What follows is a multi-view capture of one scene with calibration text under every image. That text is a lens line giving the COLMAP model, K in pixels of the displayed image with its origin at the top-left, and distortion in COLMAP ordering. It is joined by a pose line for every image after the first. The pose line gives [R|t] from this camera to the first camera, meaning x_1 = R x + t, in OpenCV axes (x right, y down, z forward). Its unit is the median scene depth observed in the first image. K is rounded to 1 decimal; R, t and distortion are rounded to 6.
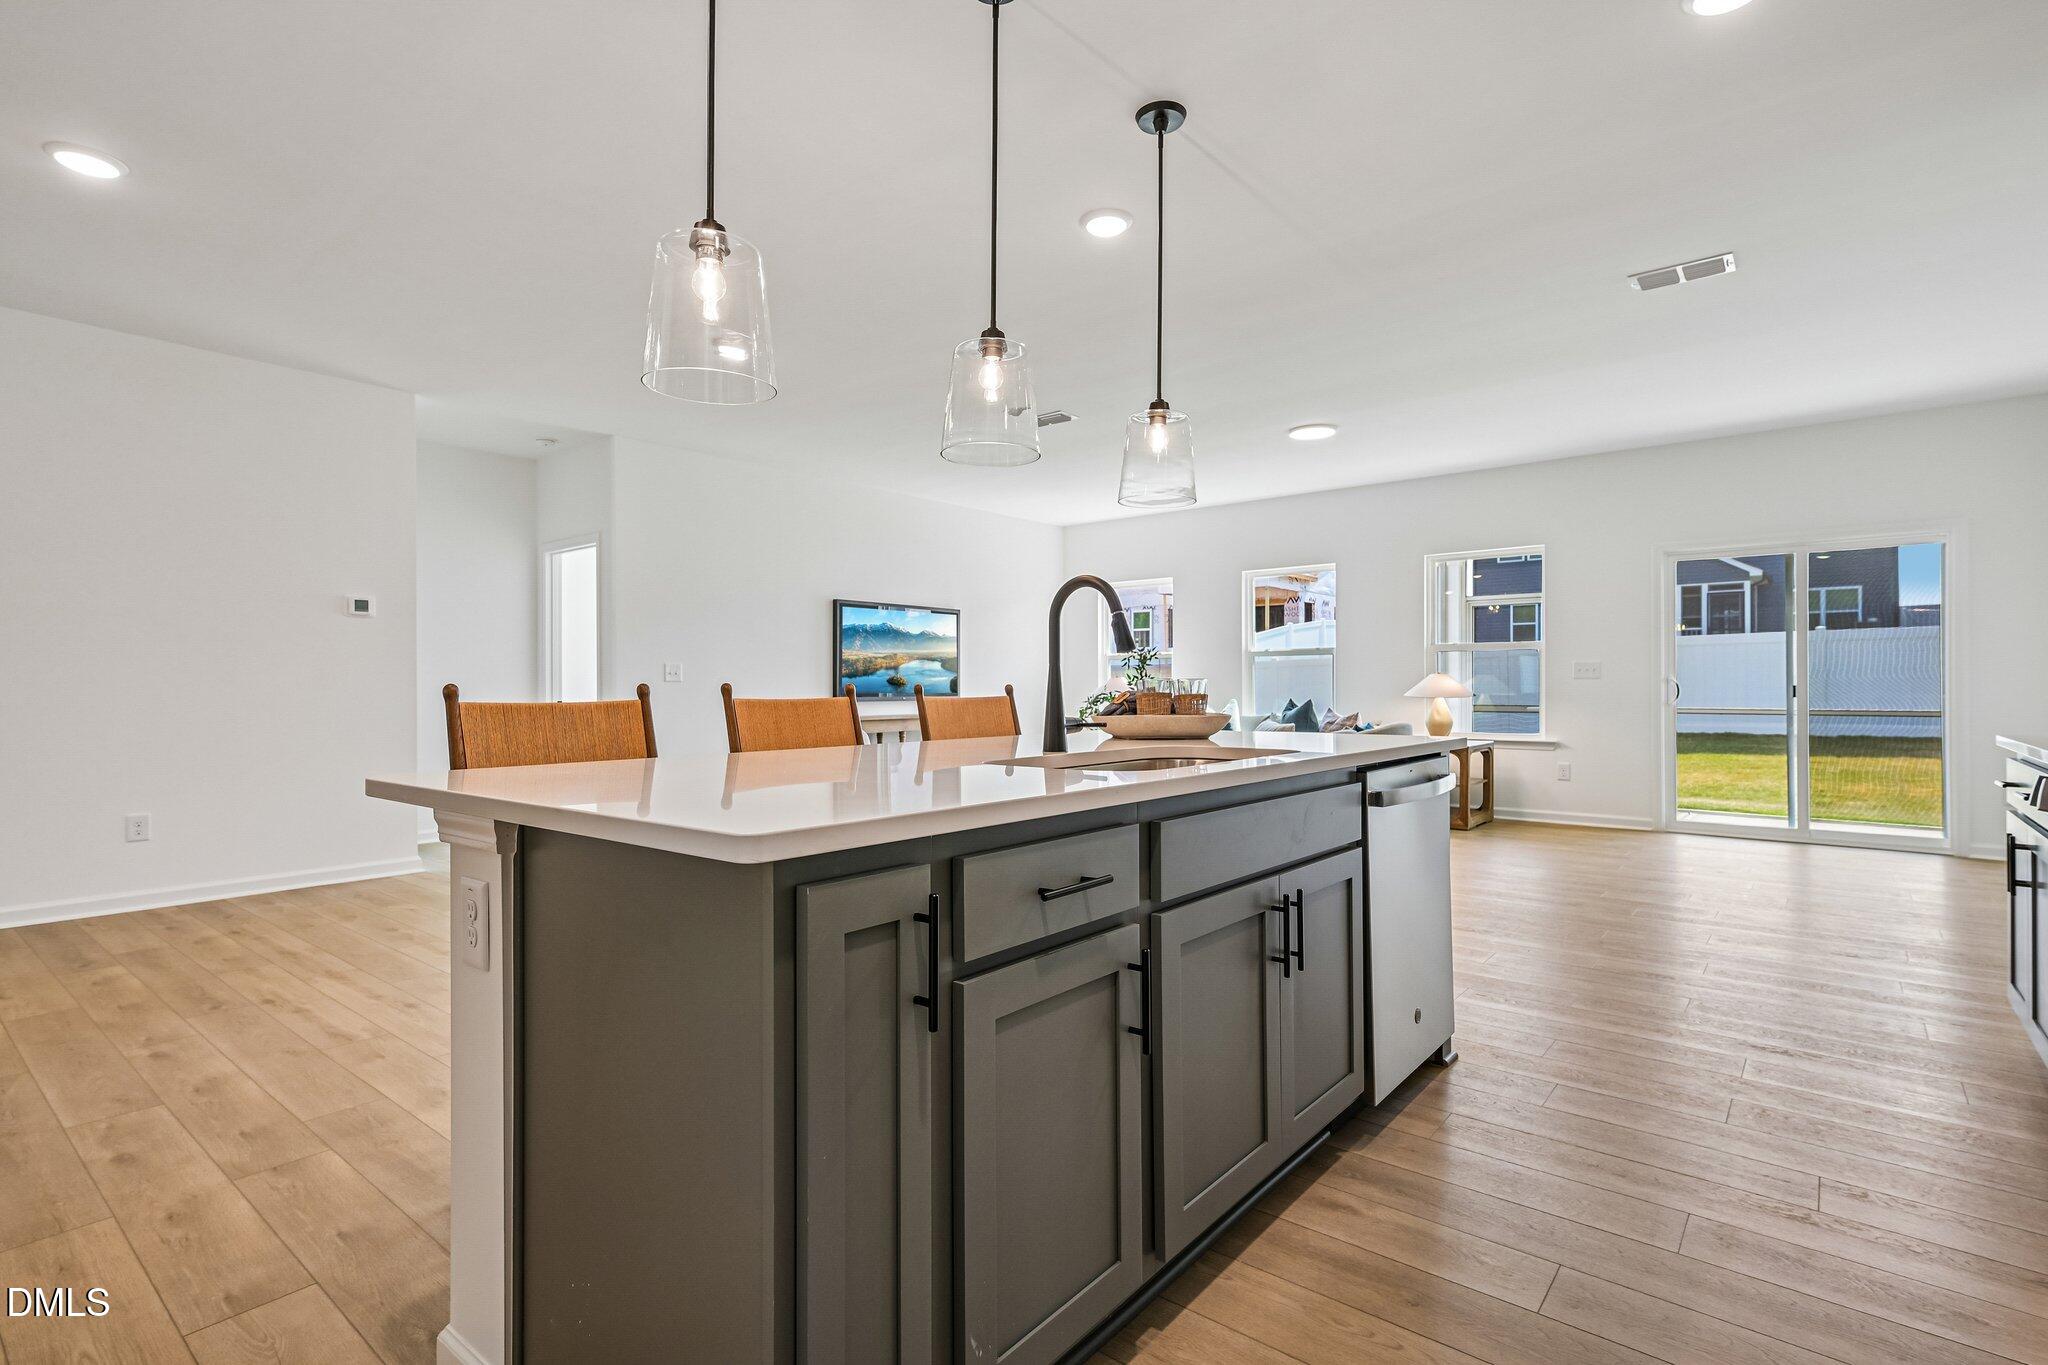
lens RADIAL K [[980.3, 0, 1020.1], [0, 980.3, 693.4], [0, 0, 1]] dist [0.011265, 0.001081]
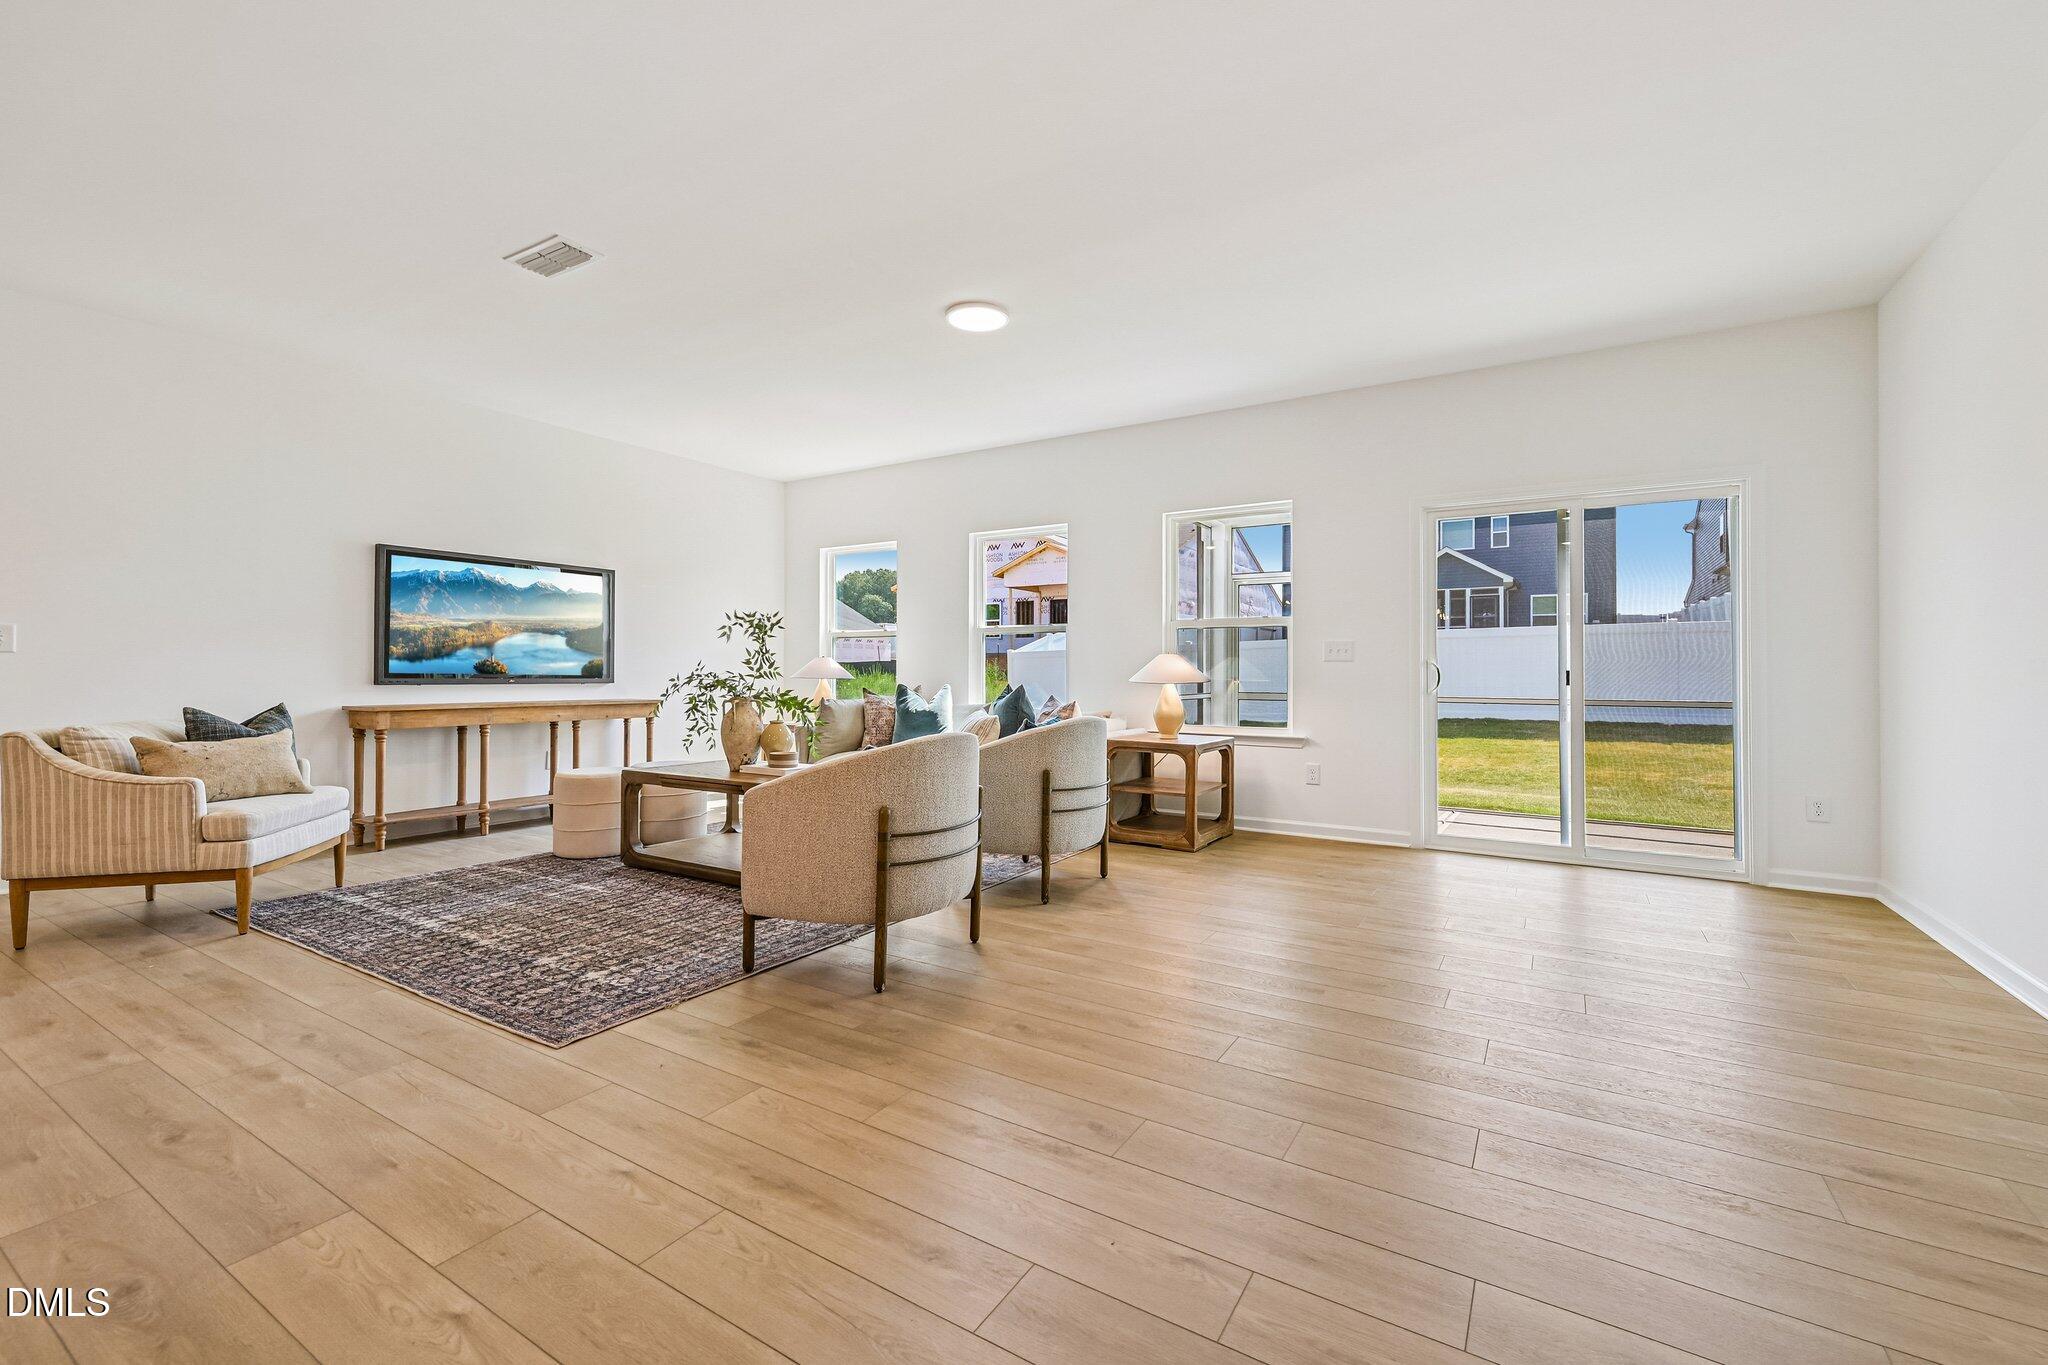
lens RADIAL K [[834.8, 0, 1058.8], [0, 834.8, 678.3], [0, 0, 1]] dist [0.004119, 0.001707]
pose [[0.988492, 0.005502, 0.151176, 0.211719], [-0.005074, 0.999982, -0.003212, 0.002500], [-0.151191, 0.002407, 0.988502, 0.305236]]
